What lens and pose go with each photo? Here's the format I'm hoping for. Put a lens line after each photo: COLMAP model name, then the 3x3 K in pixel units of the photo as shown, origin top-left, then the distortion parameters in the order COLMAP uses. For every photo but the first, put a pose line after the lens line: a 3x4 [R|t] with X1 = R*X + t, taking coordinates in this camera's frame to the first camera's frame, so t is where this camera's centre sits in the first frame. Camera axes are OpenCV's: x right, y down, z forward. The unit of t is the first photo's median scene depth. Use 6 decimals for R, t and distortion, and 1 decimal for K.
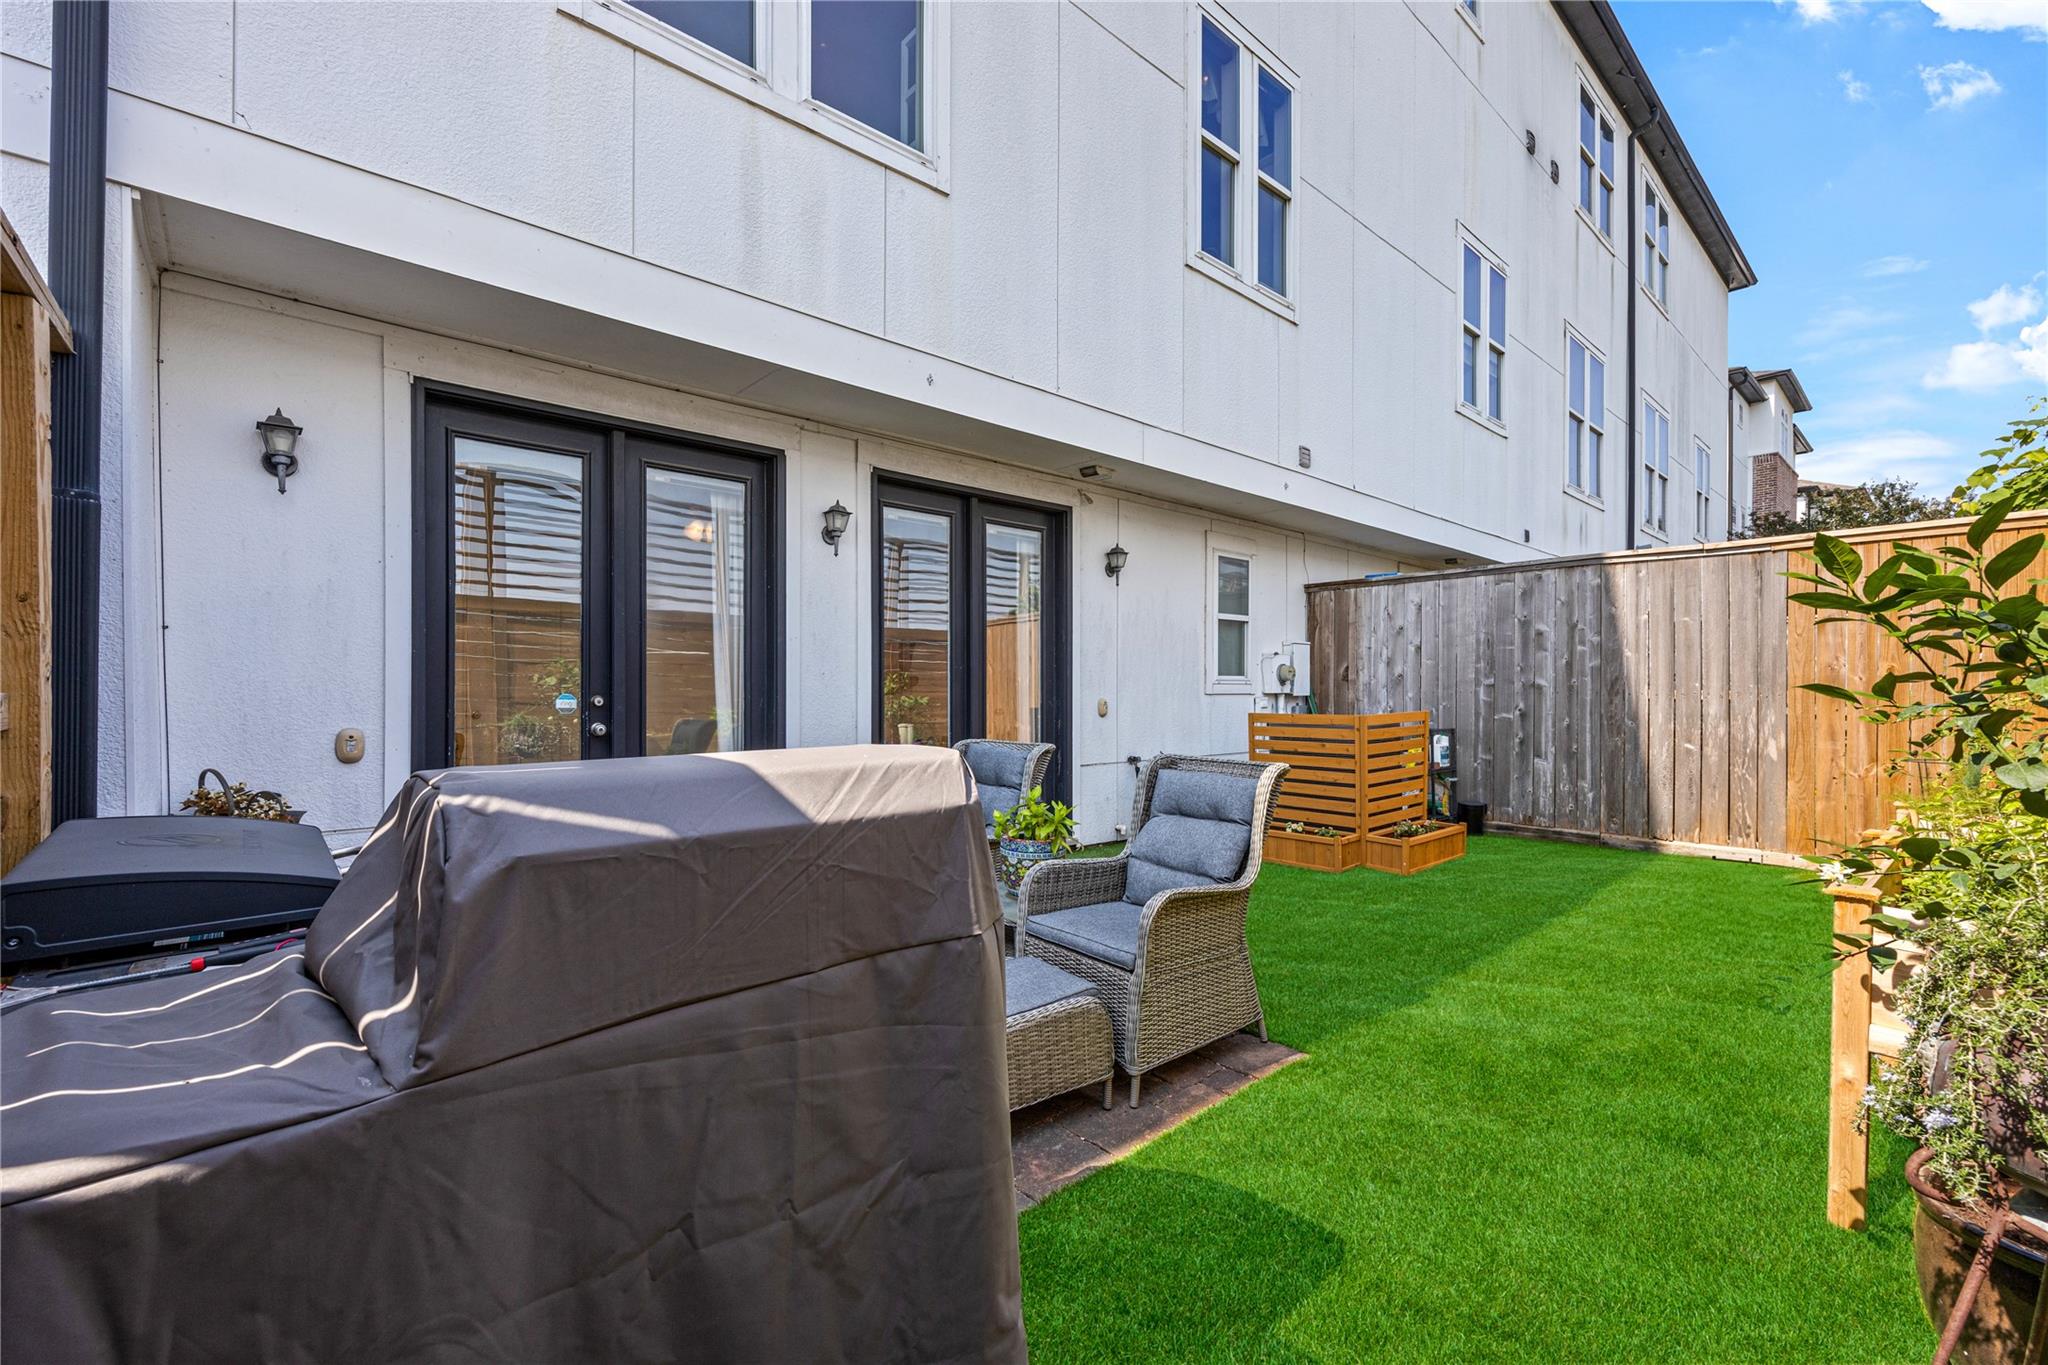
lens RADIAL K [[825.4, 0, 1030.7], [0, 825.4, 683.7], [0, 0, 1]] dist [-0.000523, 0.000279]
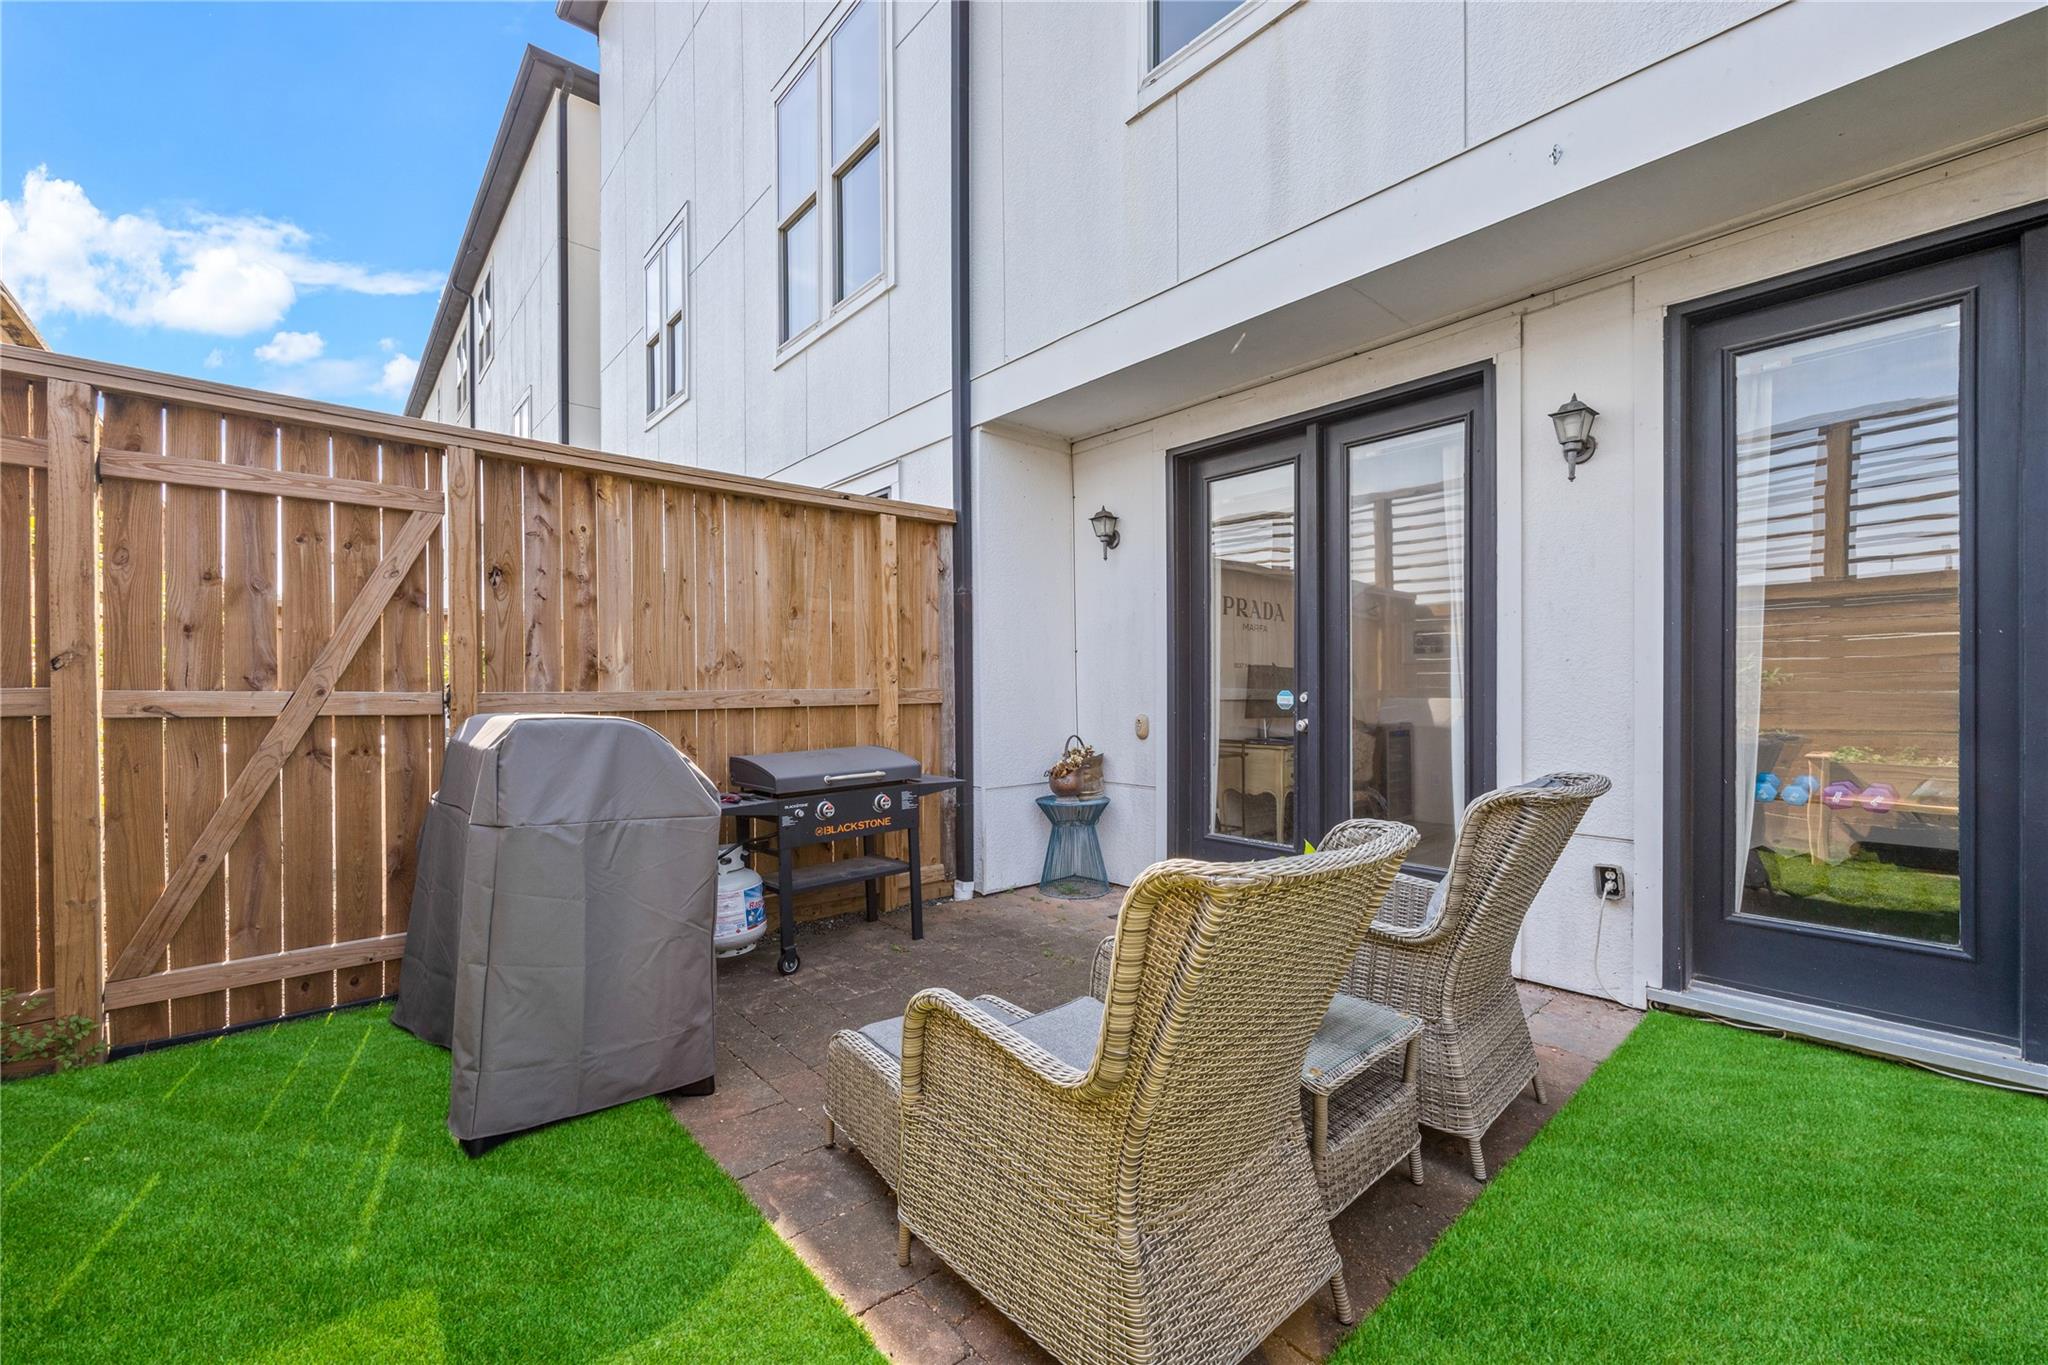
lens RADIAL K [[825.4, 0, 1025.0], [0, 825.4, 690.8], [0, 0, 1]] dist [-0.000523, 0.000279]
pose [[-0.004026, 0.004589, -0.999981, 0.398588], [0.019056, 0.999808, 0.004512, 0.000386], [0.999810, -0.019037, -0.004113, 0.530853]]
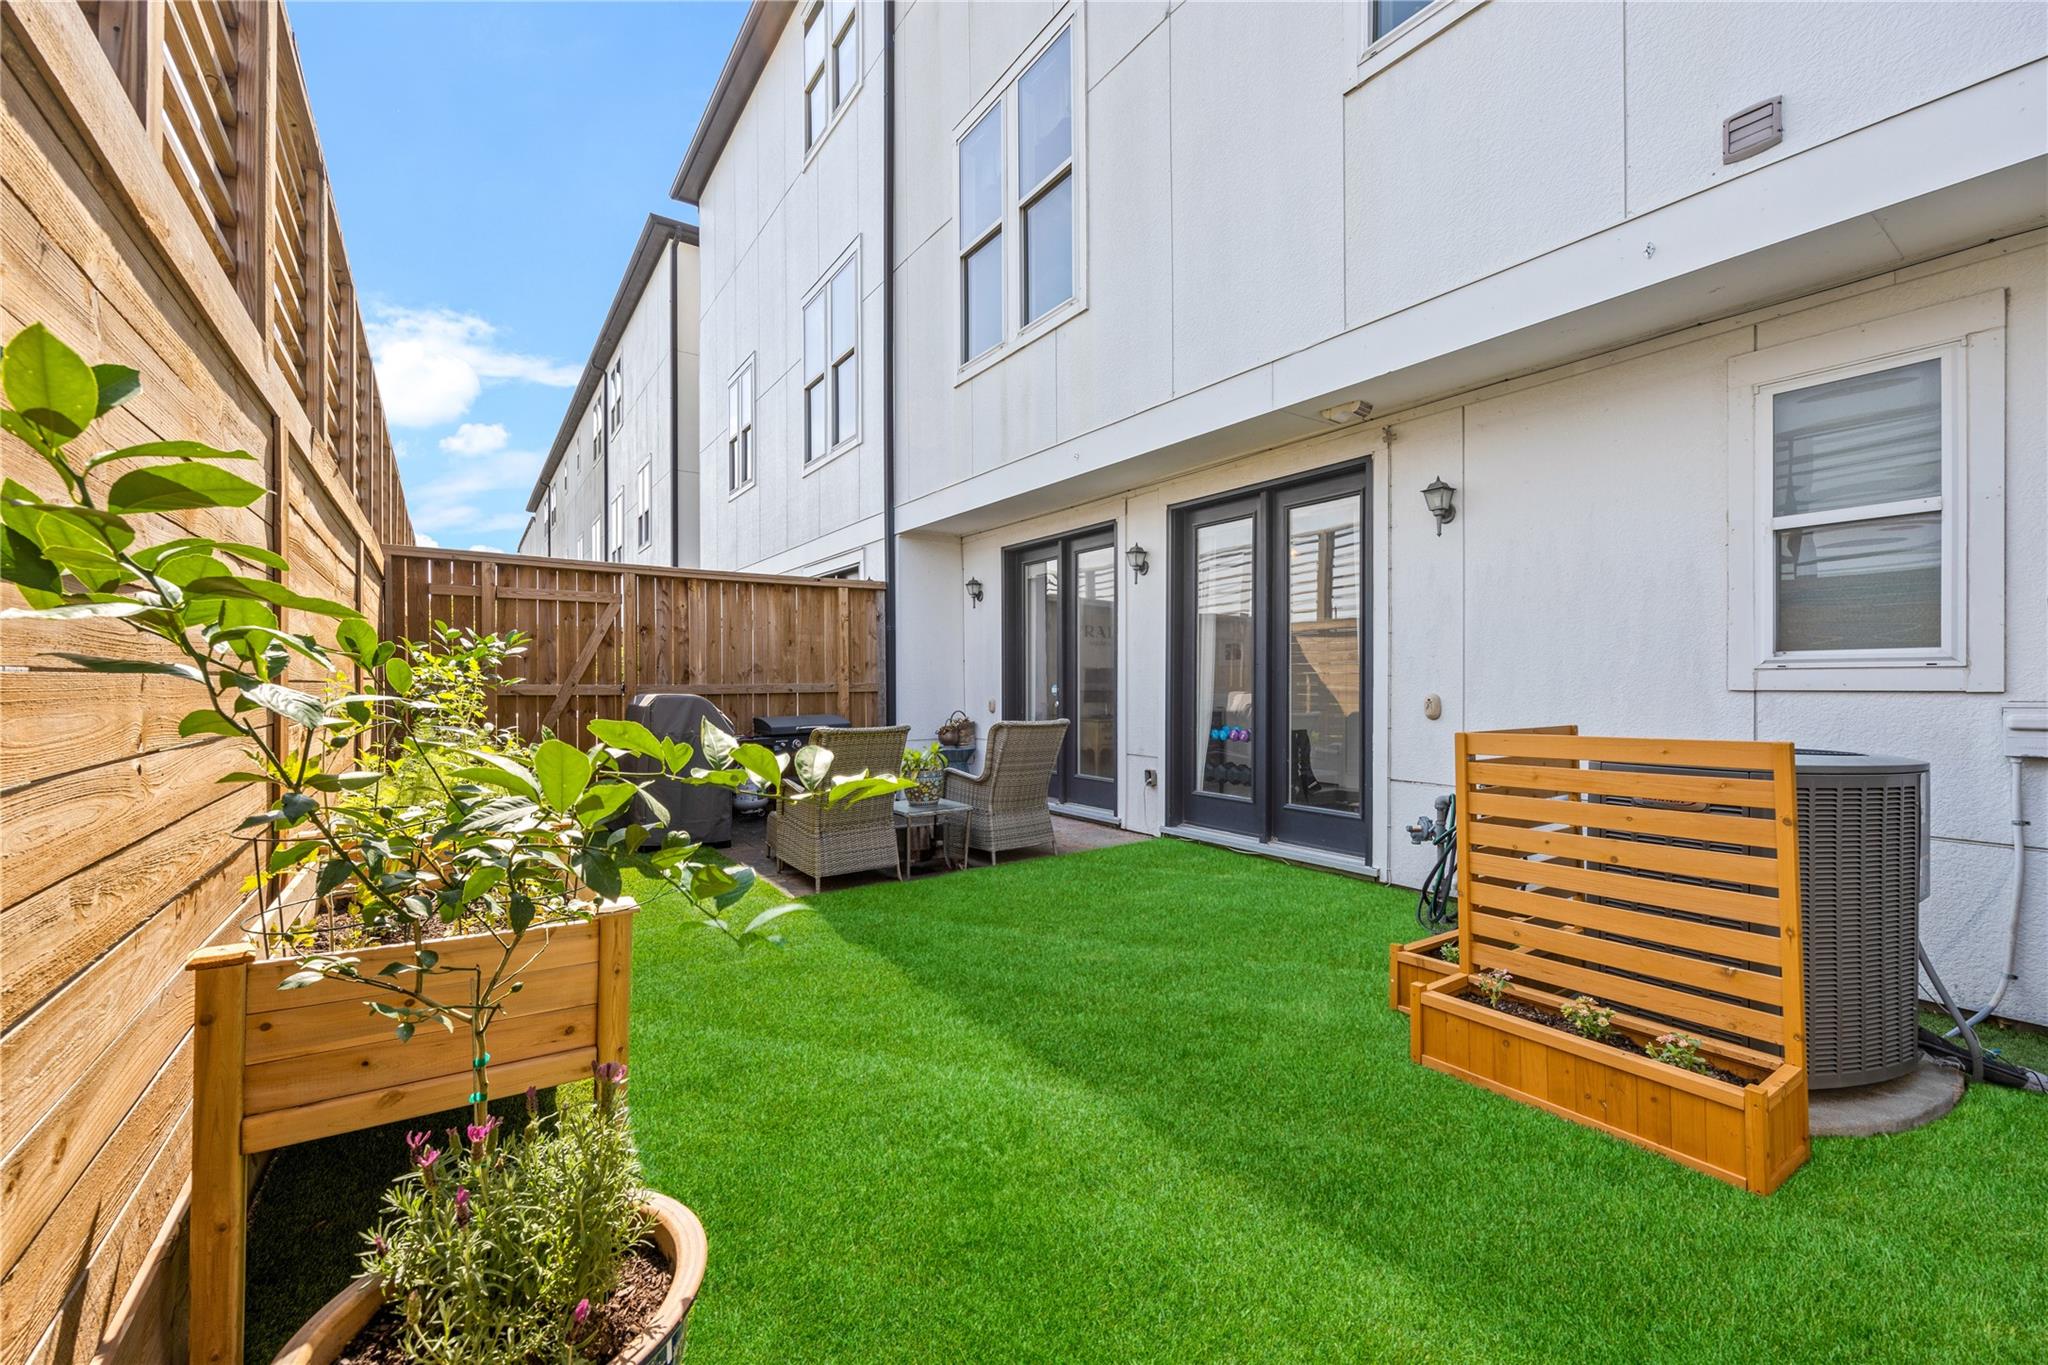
lens RADIAL K [[825.4, 0, 1030.7], [0, 825.4, 683.8], [0, 0, 1]] dist [-0.000523, 0.000279]
pose [[-0.105897, 0.005749, -0.994361, 1.073858], [0.017108, 0.999846, 0.003958, -0.000002], [0.994230, -0.016593, -0.105979, 0.913252]]
